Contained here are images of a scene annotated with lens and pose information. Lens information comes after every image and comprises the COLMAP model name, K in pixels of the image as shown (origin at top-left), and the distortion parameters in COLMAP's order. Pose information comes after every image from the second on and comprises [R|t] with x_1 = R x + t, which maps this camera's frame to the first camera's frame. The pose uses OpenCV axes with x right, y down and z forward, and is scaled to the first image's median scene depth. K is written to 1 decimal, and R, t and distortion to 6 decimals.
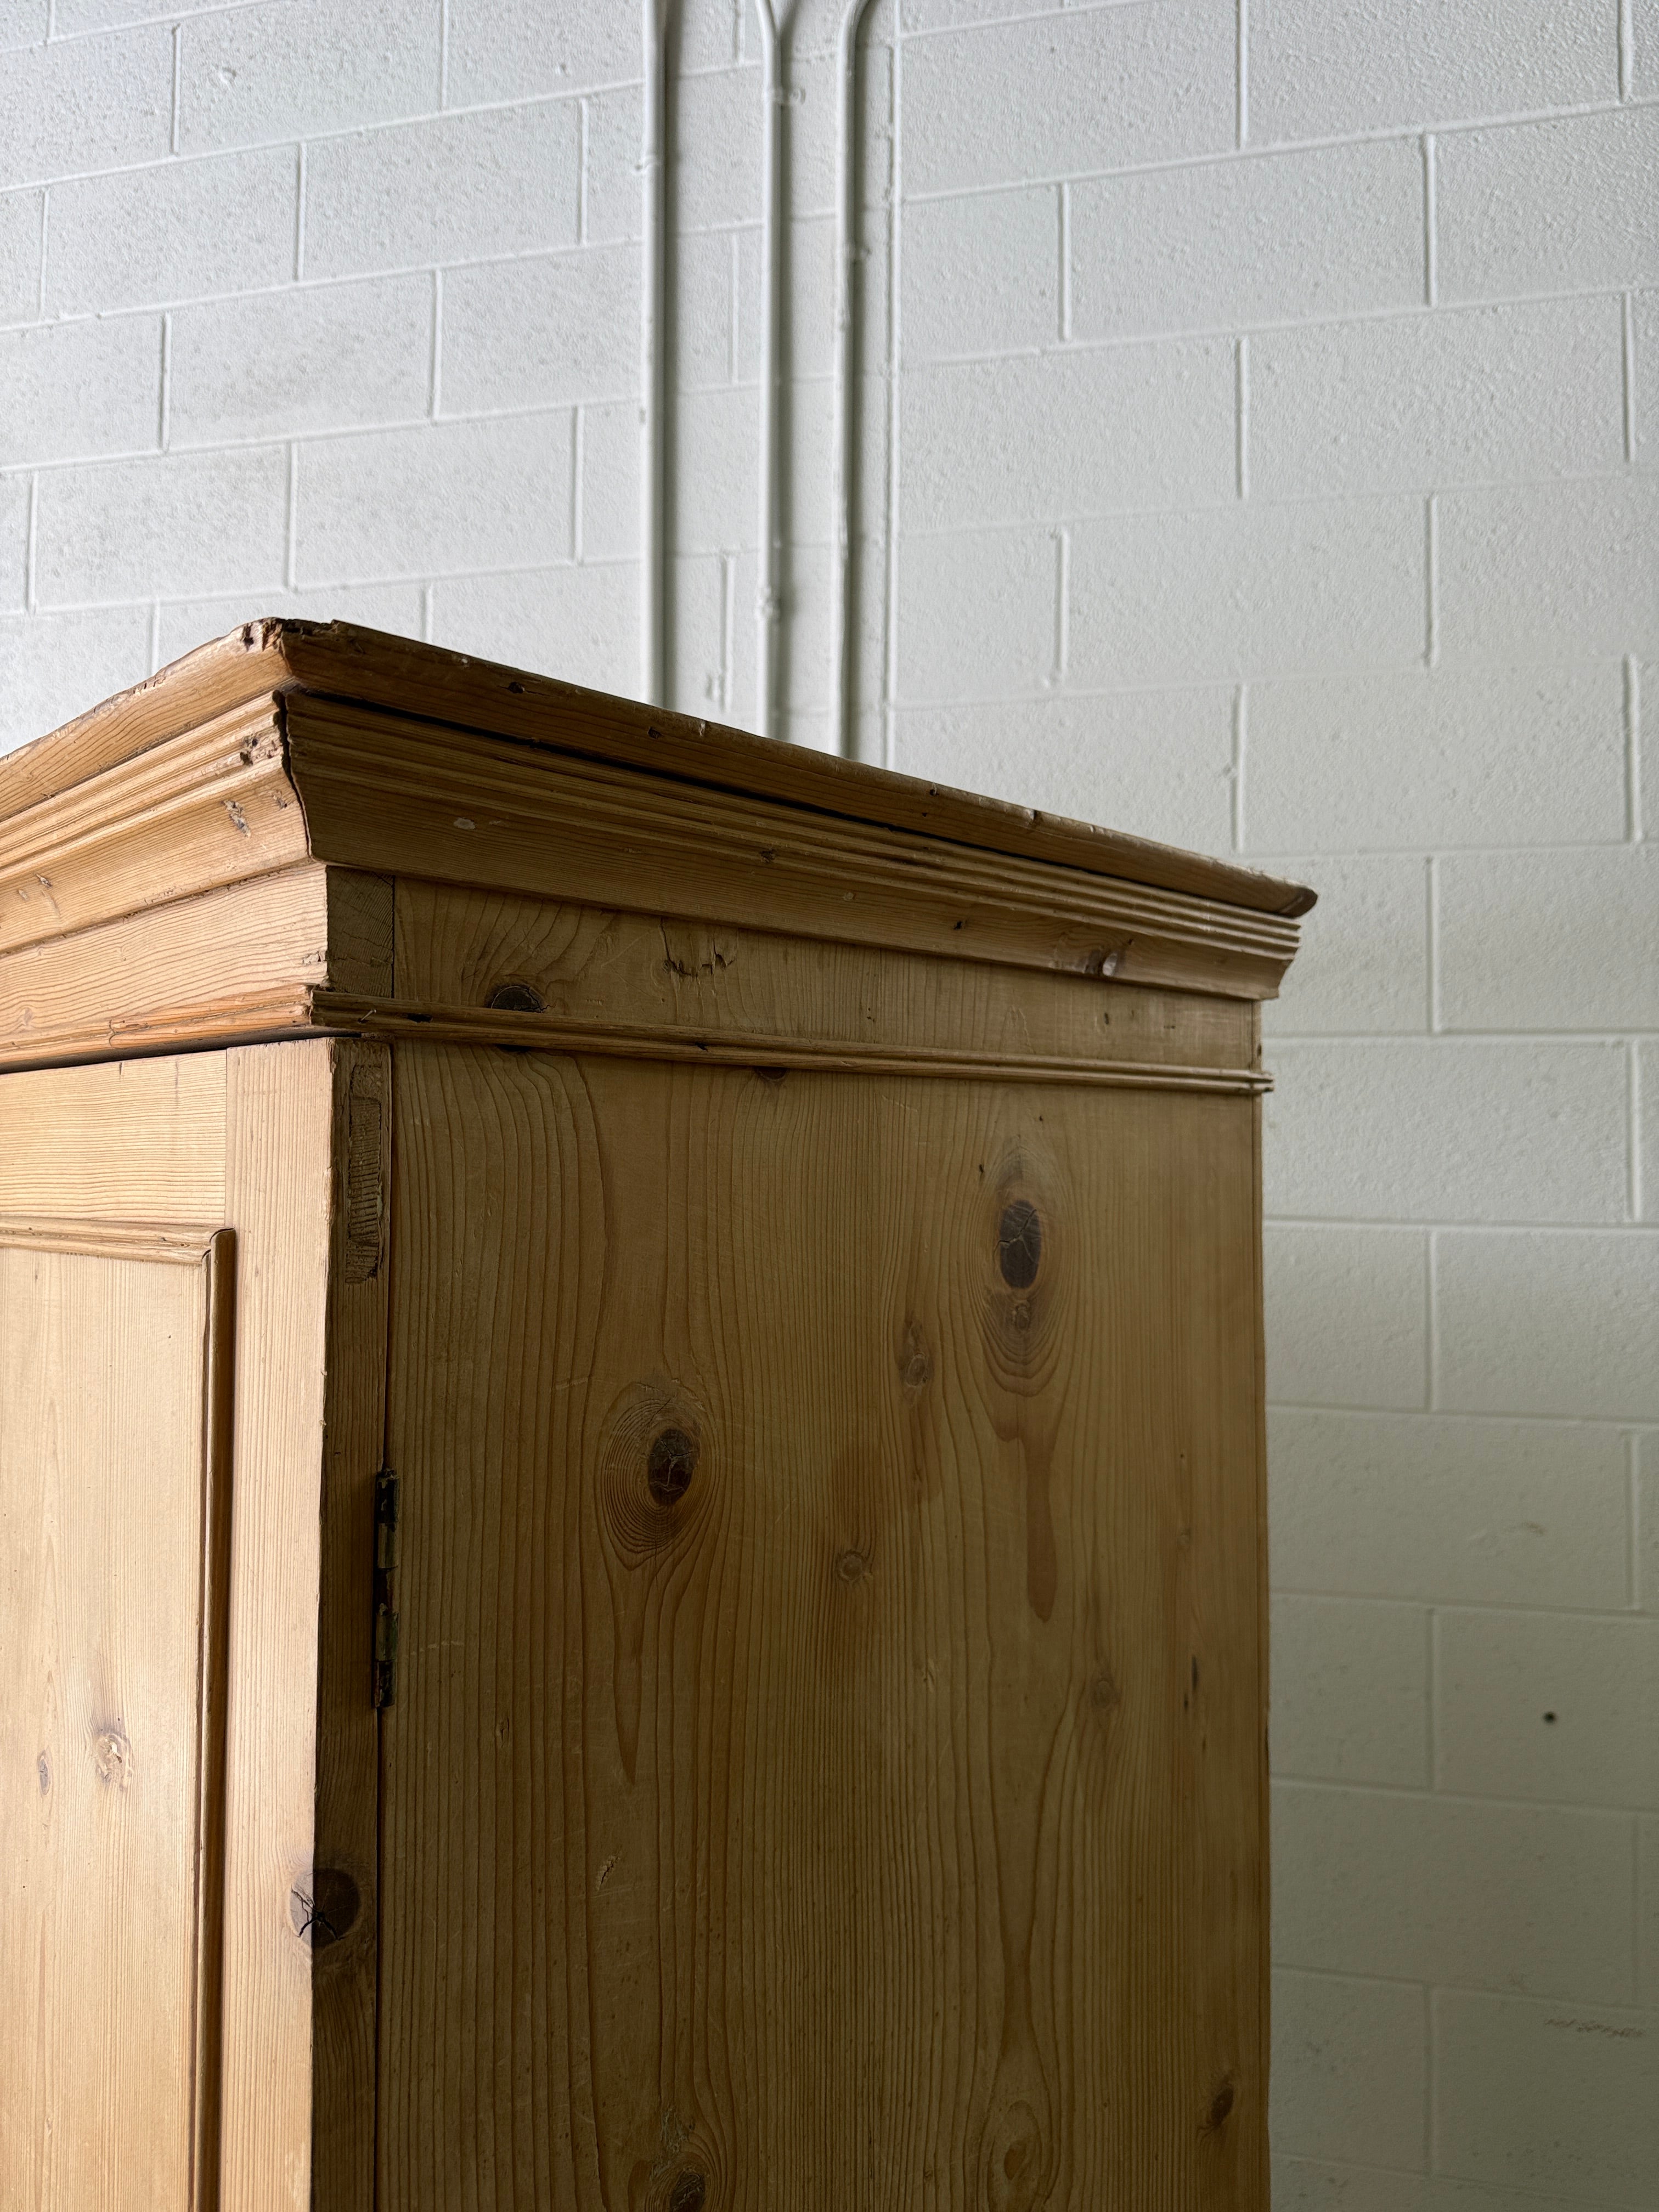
lens RADIAL K [[1585.3, 0, 823.3], [0, 1585.3, 1104.4], [0, 0, 1]] dist [0.044060, -0.067099]
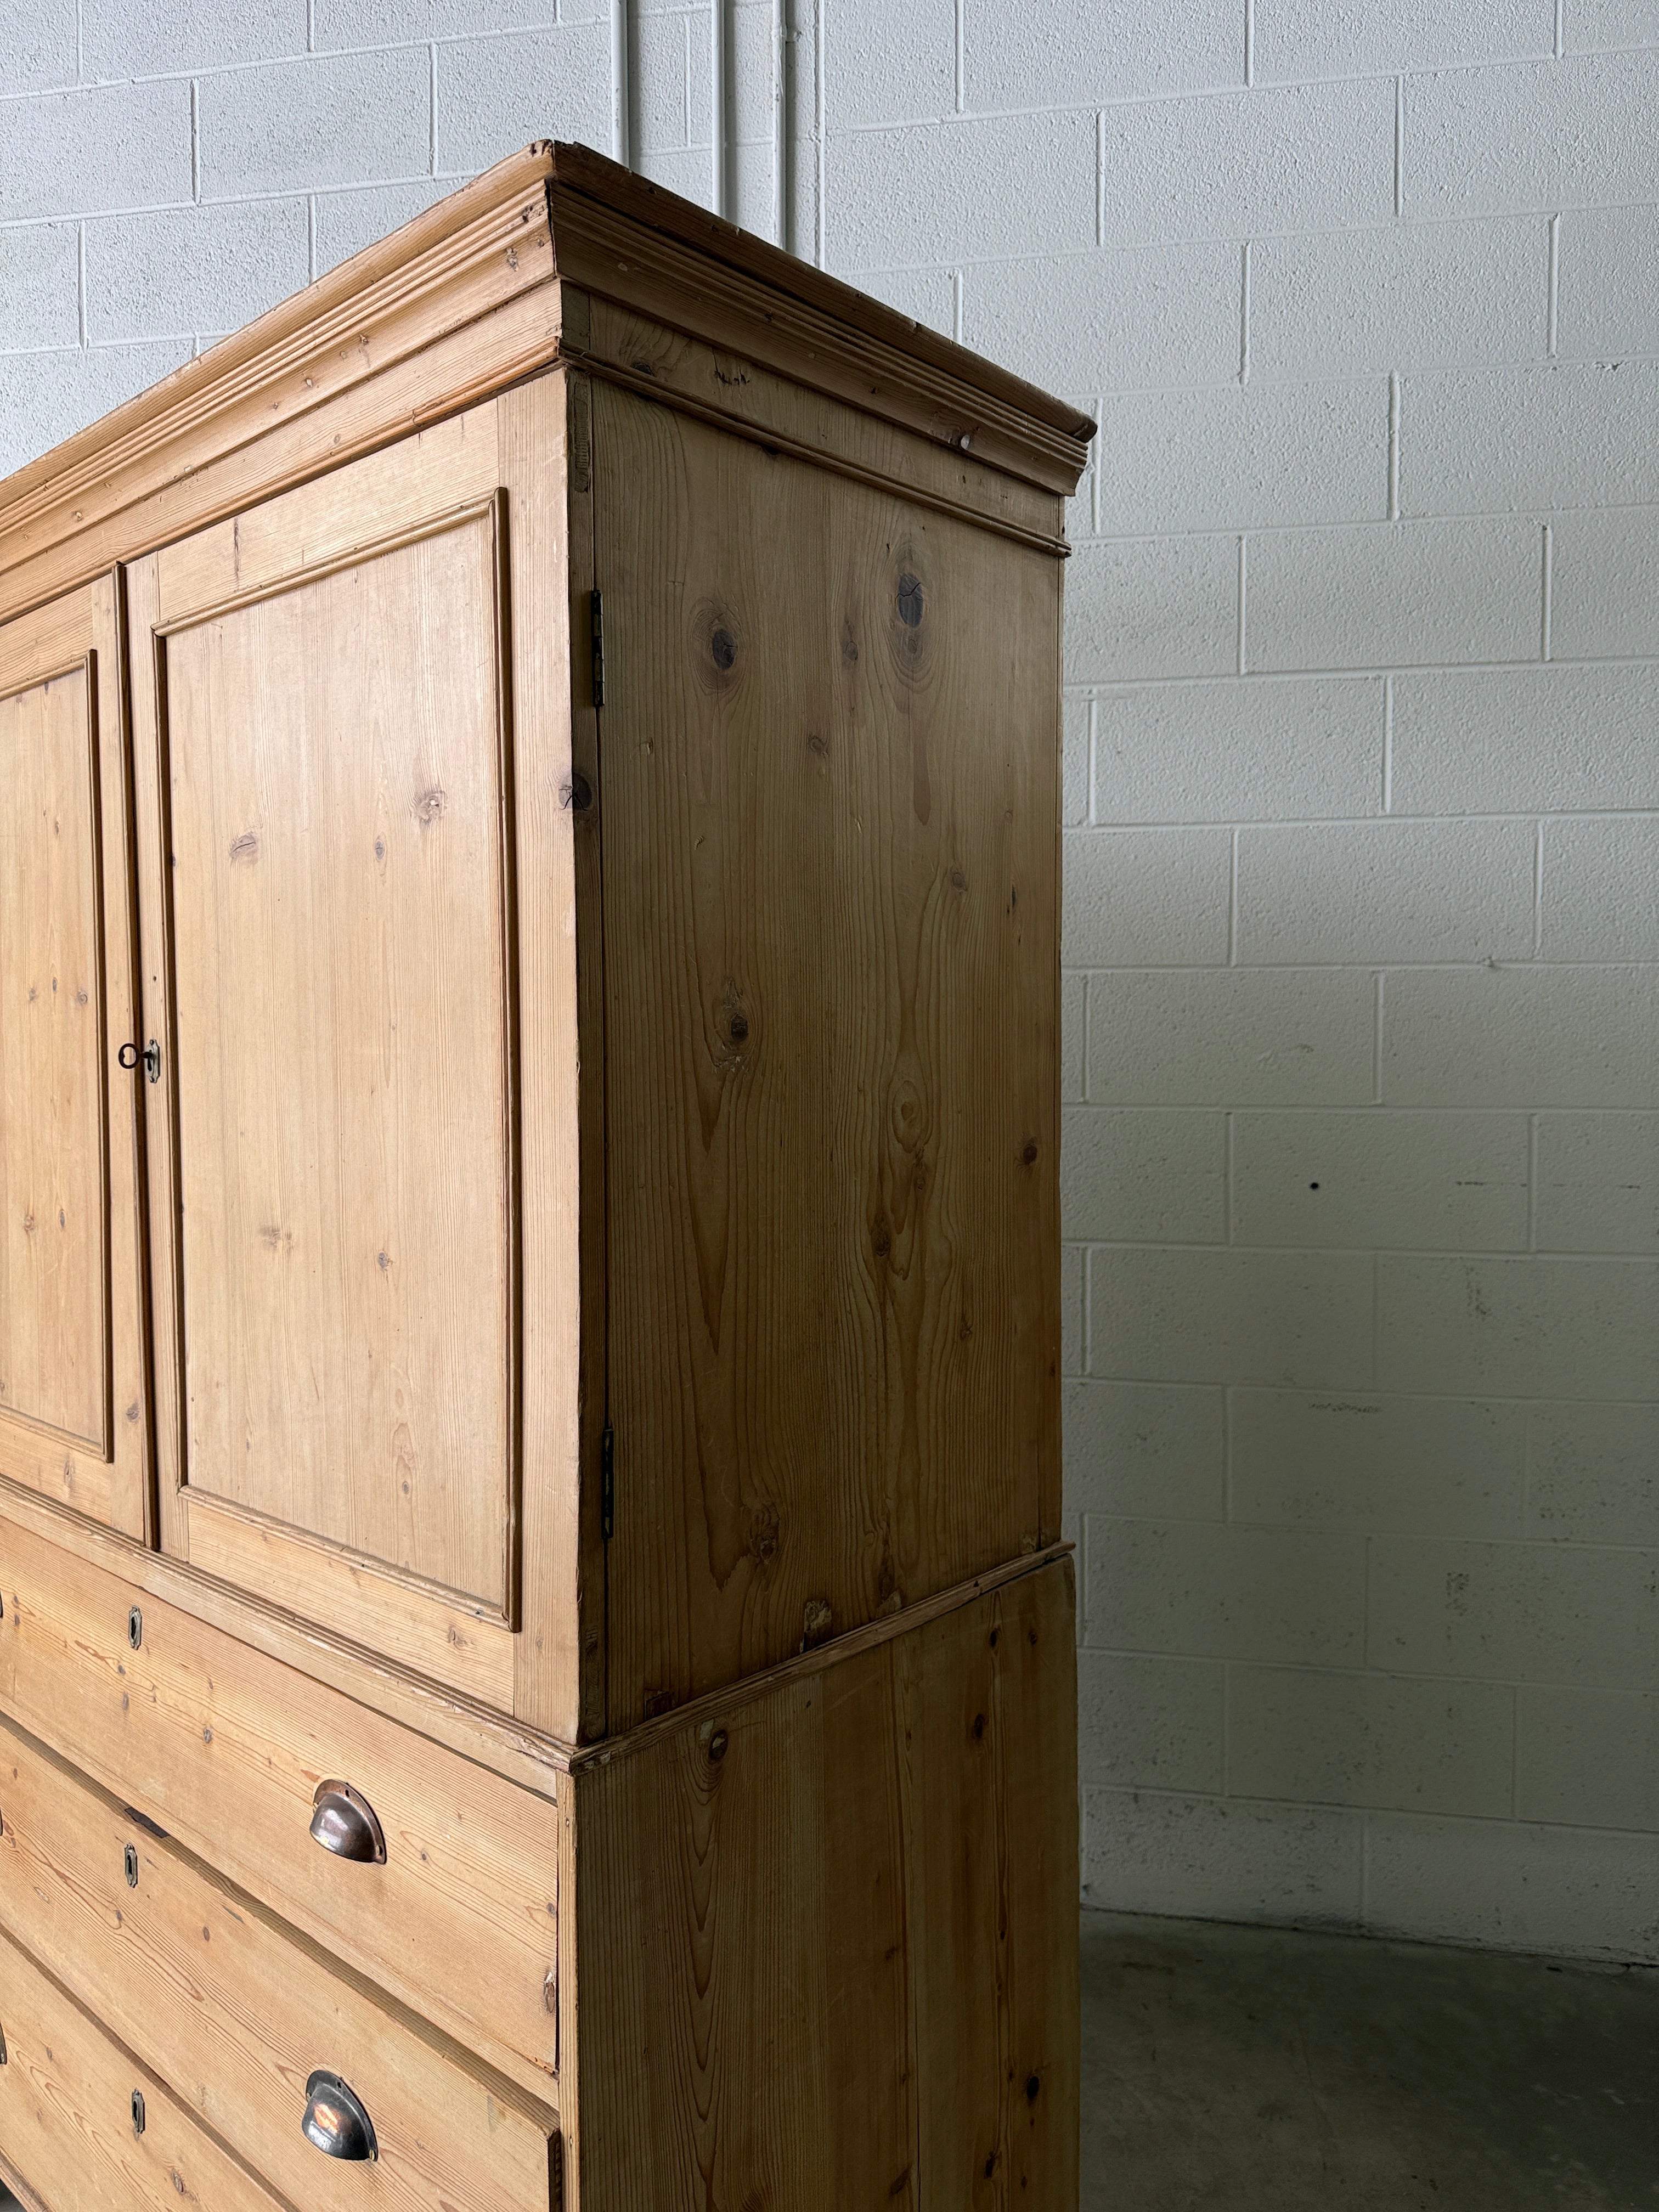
lens RADIAL K [[1585.3, 0, 829.5], [0, 1585.3, 1106.0], [0, 0, 1]] dist [0.047845, -0.055467]
pose [[0.998585, -0.012609, 0.051657, -0.023726], [0.008420, 0.996717, 0.080522, 0.199350], [-0.052502, -0.079973, 0.995413, -0.306506]]
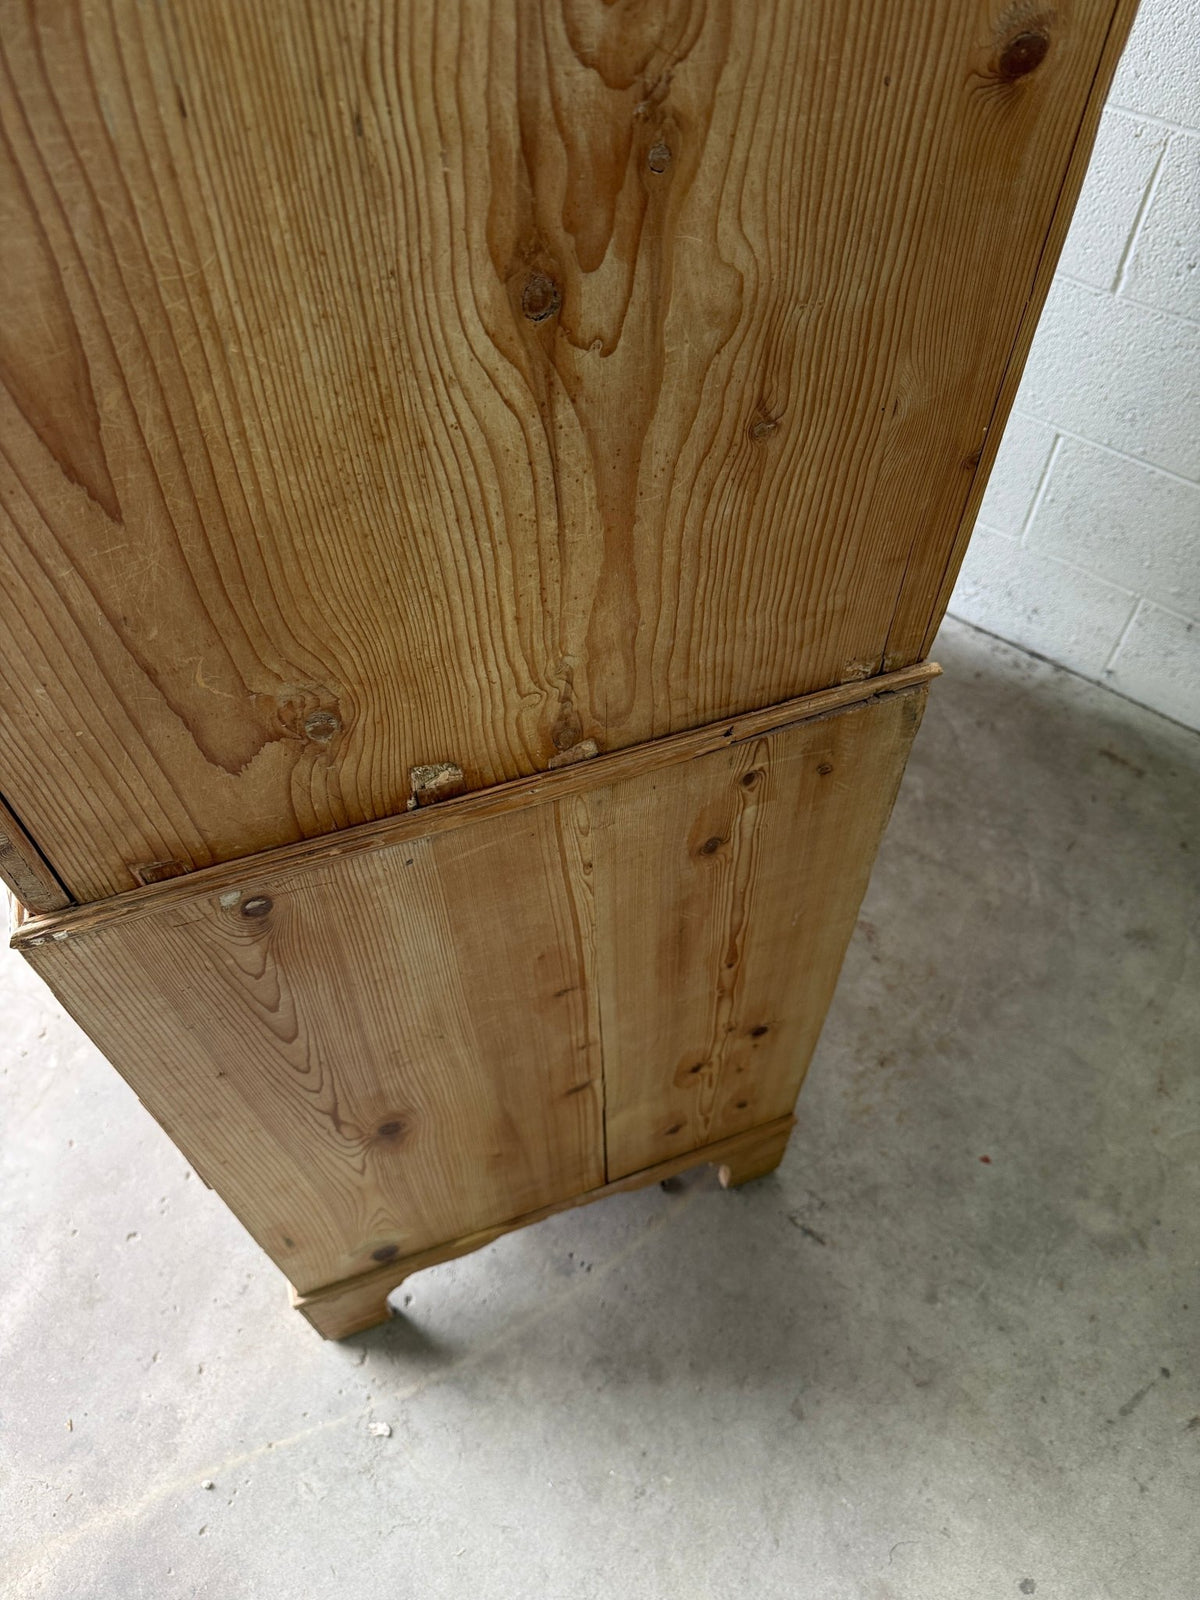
lens RADIAL K [[1142.8, 0, 600.1], [0, 1142.8, 810.1], [0, 0, 1]] dist [0.050238, -0.076301]
pose [[0.907268, 0.332719, -0.257220, 0.148867], [0.023271, 0.570970, 0.820641, 0.172364], [0.419908, -0.750527, 0.510281, 0.168417]]
